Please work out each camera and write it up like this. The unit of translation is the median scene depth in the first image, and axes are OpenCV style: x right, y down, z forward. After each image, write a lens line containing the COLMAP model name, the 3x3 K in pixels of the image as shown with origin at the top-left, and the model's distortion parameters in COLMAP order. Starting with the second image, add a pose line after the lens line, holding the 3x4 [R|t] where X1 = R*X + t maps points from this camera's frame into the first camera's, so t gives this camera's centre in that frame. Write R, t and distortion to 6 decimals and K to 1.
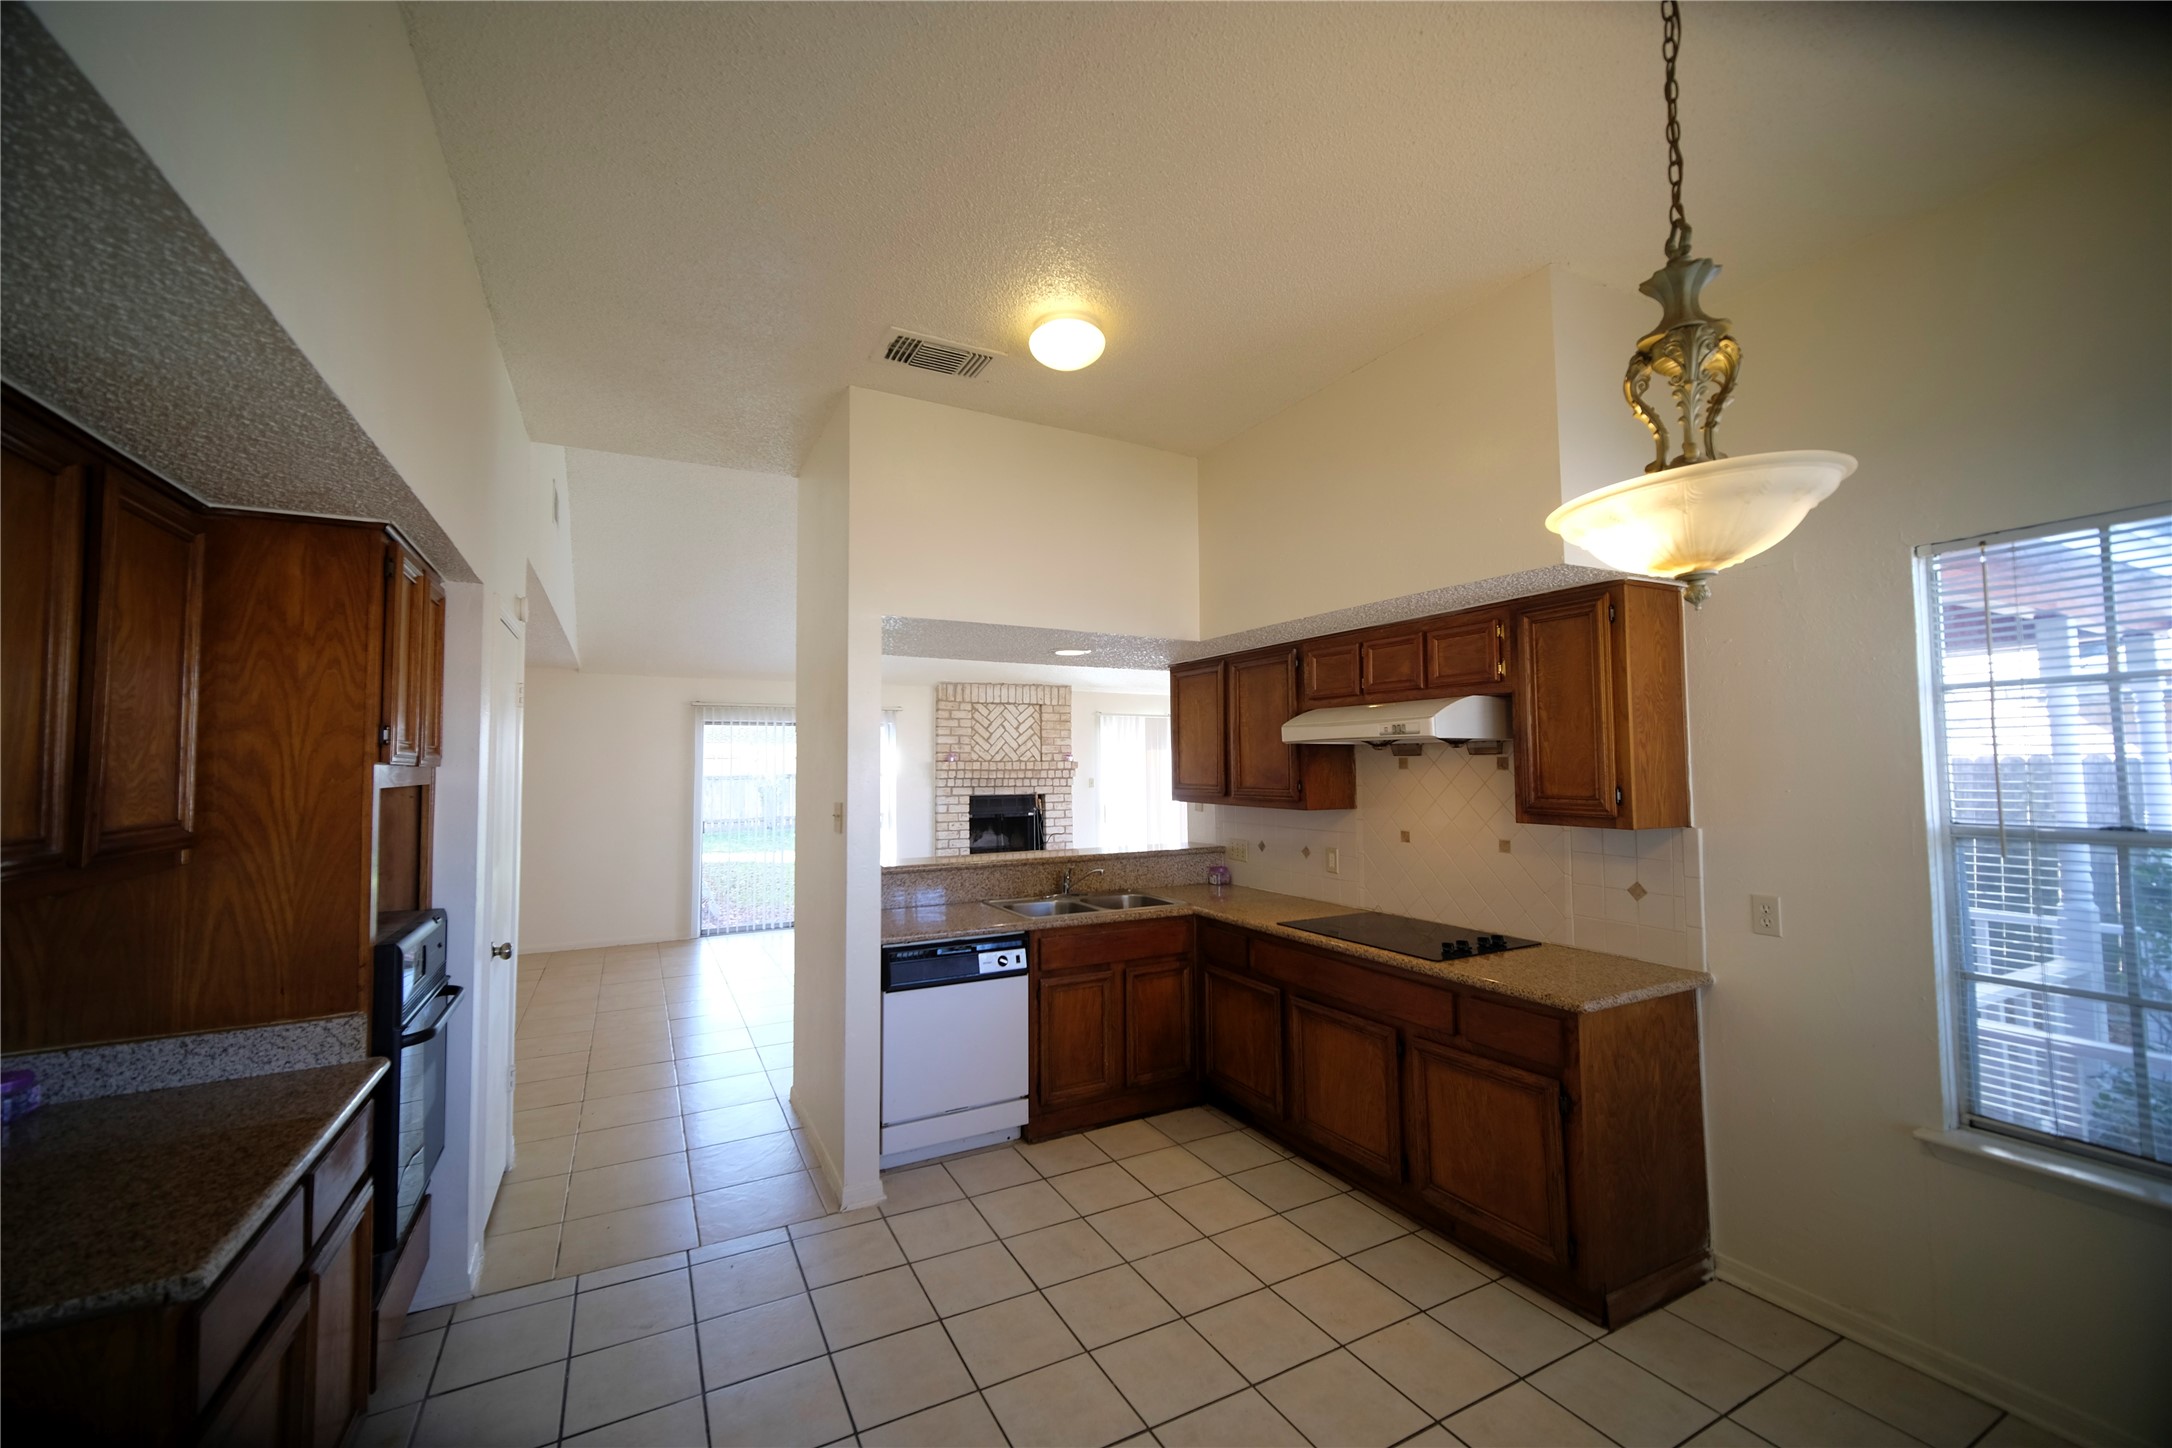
lens RADIAL K [[844.8, 0, 1076.5], [0, 844.8, 719.8], [0, 0, 1]] dist [-0.001746, 0.002379]
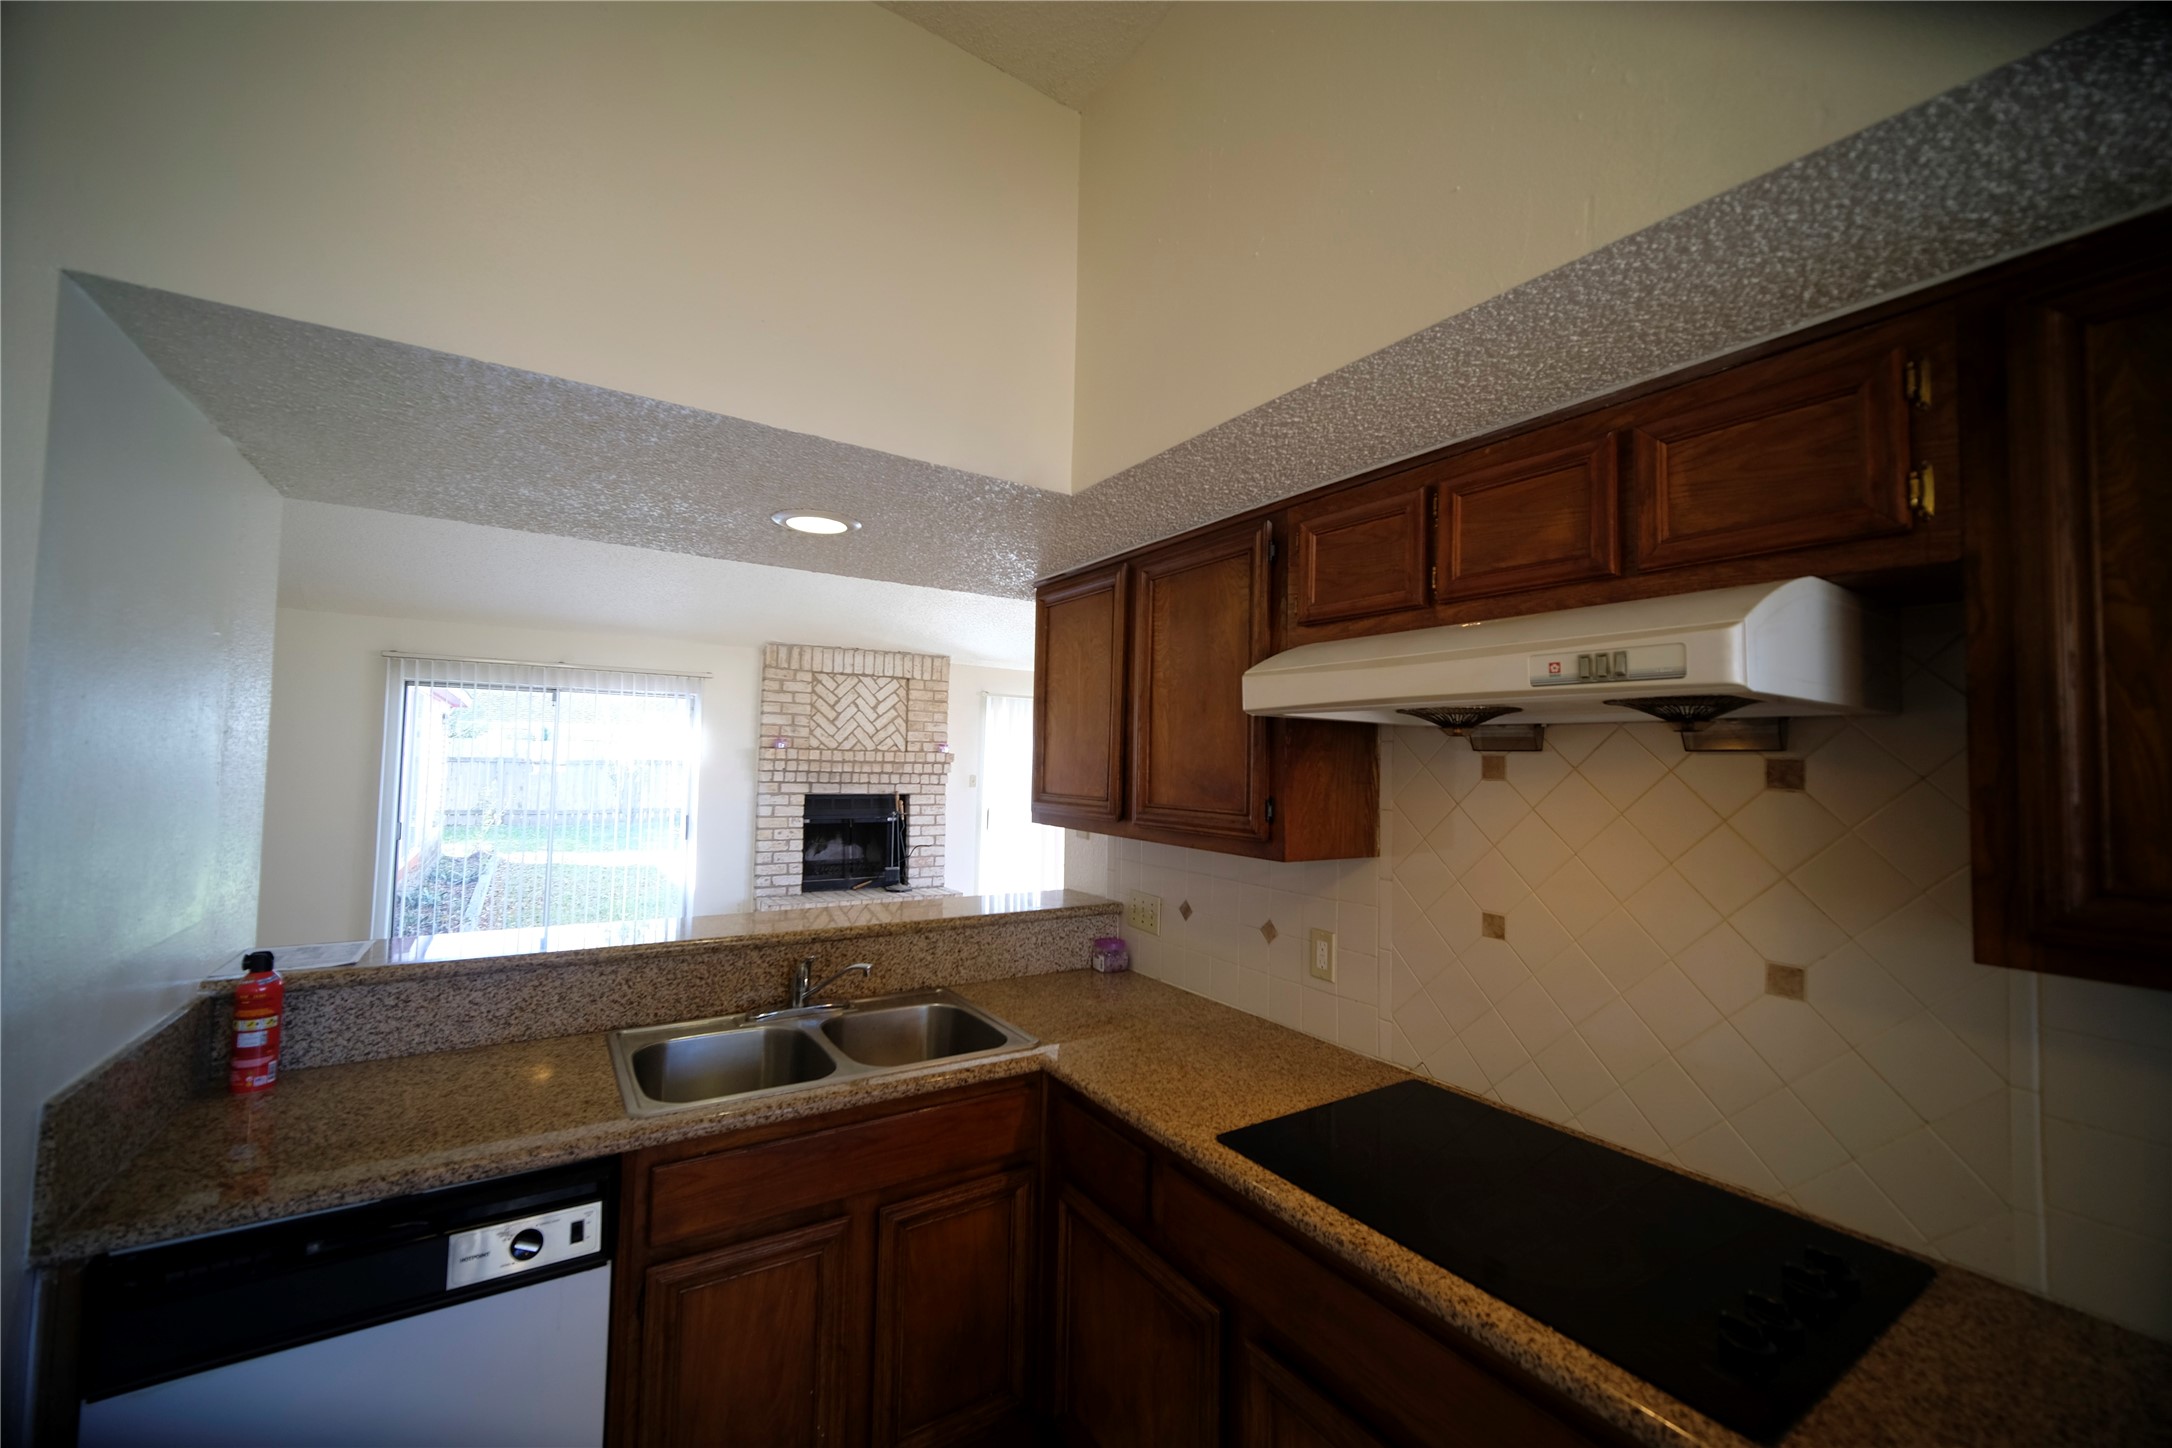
lens RADIAL K [[844.8, 0, 1076.5], [0, 844.8, 719.8], [0, 0, 1]] dist [-0.001746, 0.002379]
pose [[0.995665, 0.032090, 0.087303, 0.092802], [-0.032523, 0.999465, 0.003541, 0.024684], [-0.087143, -0.006365, 0.996175, 0.441525]]
